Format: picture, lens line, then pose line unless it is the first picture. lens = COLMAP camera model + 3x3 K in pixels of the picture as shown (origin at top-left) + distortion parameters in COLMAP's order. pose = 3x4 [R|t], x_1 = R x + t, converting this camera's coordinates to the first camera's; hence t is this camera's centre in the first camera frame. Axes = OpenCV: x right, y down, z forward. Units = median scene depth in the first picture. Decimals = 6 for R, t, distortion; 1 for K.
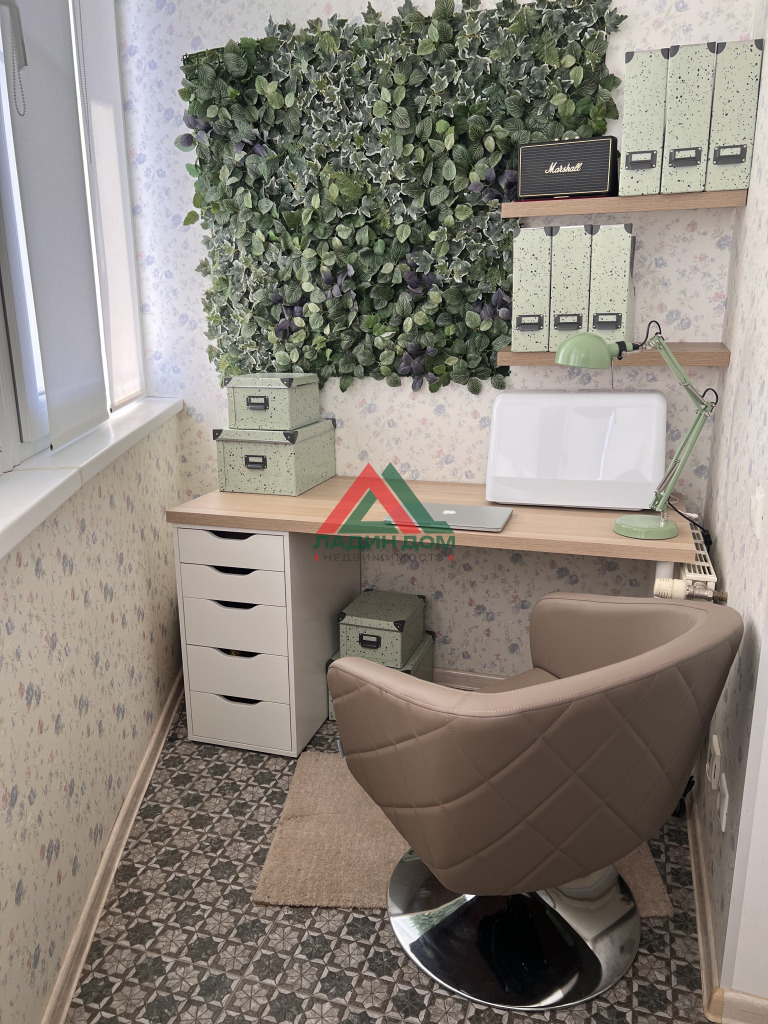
lens RADIAL K [[775.4, 0, 385.2], [0, 775.4, 516.8], [0, 0, 1]] dist [0.061310, -0.071567]
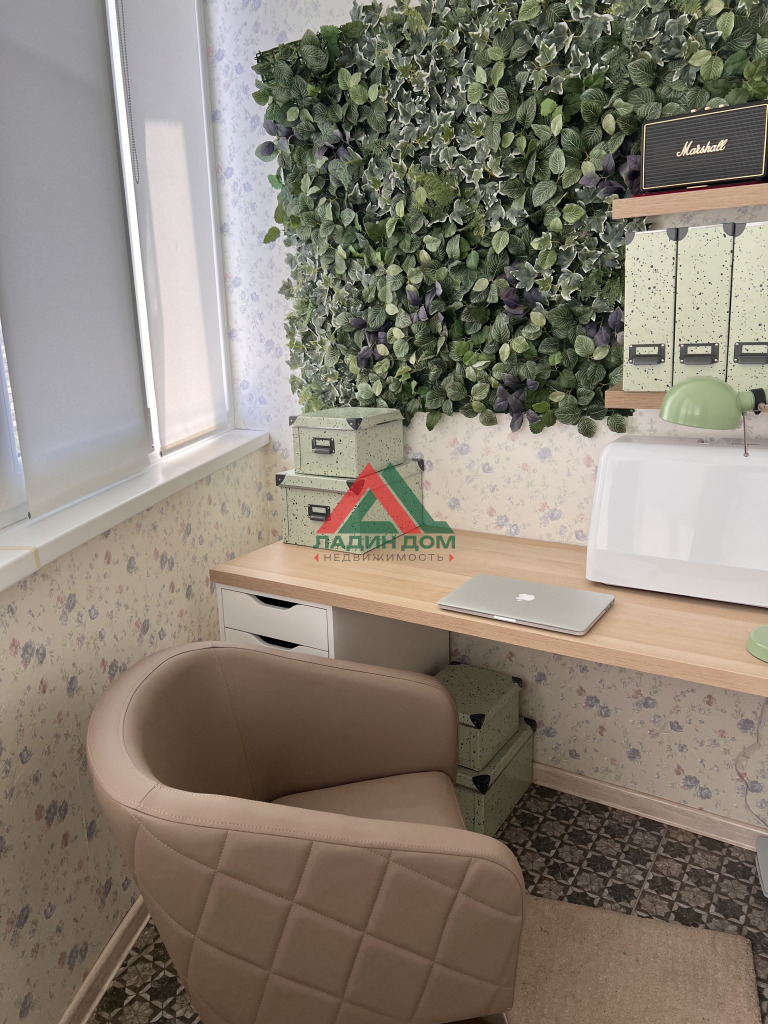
lens RADIAL K [[775.4, 0, 379.6], [0, 775.4, 509.7], [0, 0, 1]] dist [0.061310, -0.071567]
pose [[0.966798, 0.040790, -0.252267, 0.117346], [-0.041563, 0.999133, 0.002268, -0.078634], [0.252140, 0.008292, 0.967655, 0.176510]]
